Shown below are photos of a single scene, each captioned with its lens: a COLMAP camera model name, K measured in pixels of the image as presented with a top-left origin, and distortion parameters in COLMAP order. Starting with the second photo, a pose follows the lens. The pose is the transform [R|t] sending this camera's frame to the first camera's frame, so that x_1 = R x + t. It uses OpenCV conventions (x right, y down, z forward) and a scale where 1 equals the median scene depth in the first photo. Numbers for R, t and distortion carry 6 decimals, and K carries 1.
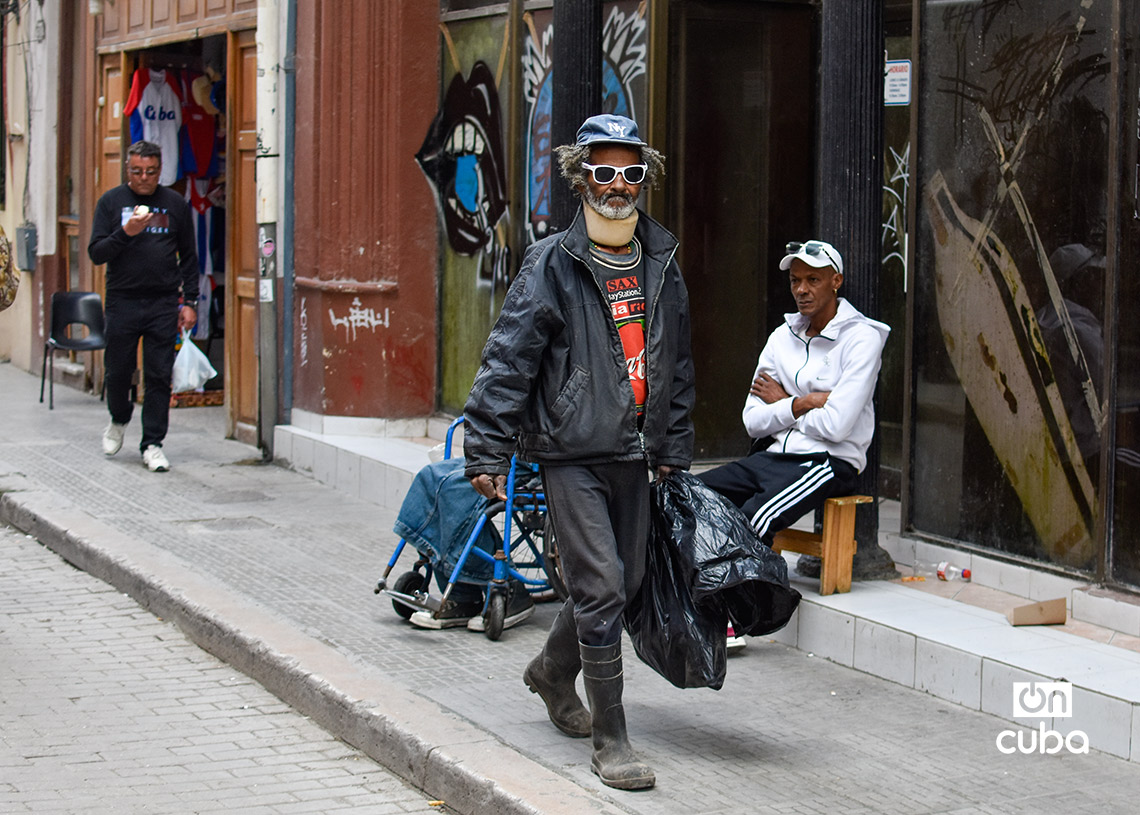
lens RADIAL K [[2216.5, 0, 573.3], [0, 2216.5, 404.7], [0, 0, 1]] dist [-0.176060, 0.000000]
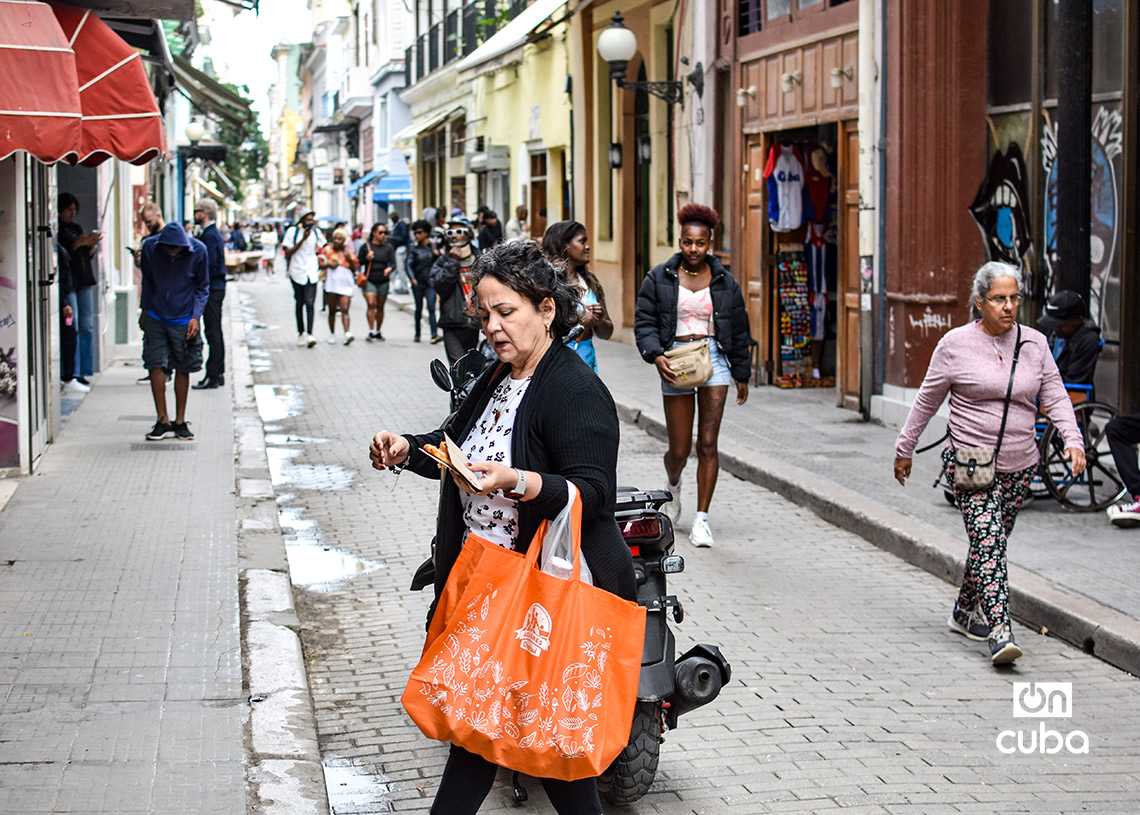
lens RADIAL K [[2216.5, 0, 568.0], [0, 2216.5, 410.6], [0, 0, 1]] dist [-0.176060, 0.000000]
pose [[0.963585, 0.004654, -0.267361, 0.060394], [-0.007265, 0.999935, -0.008774, 0.033608], [0.267303, 0.010397, 0.963556, -0.448976]]
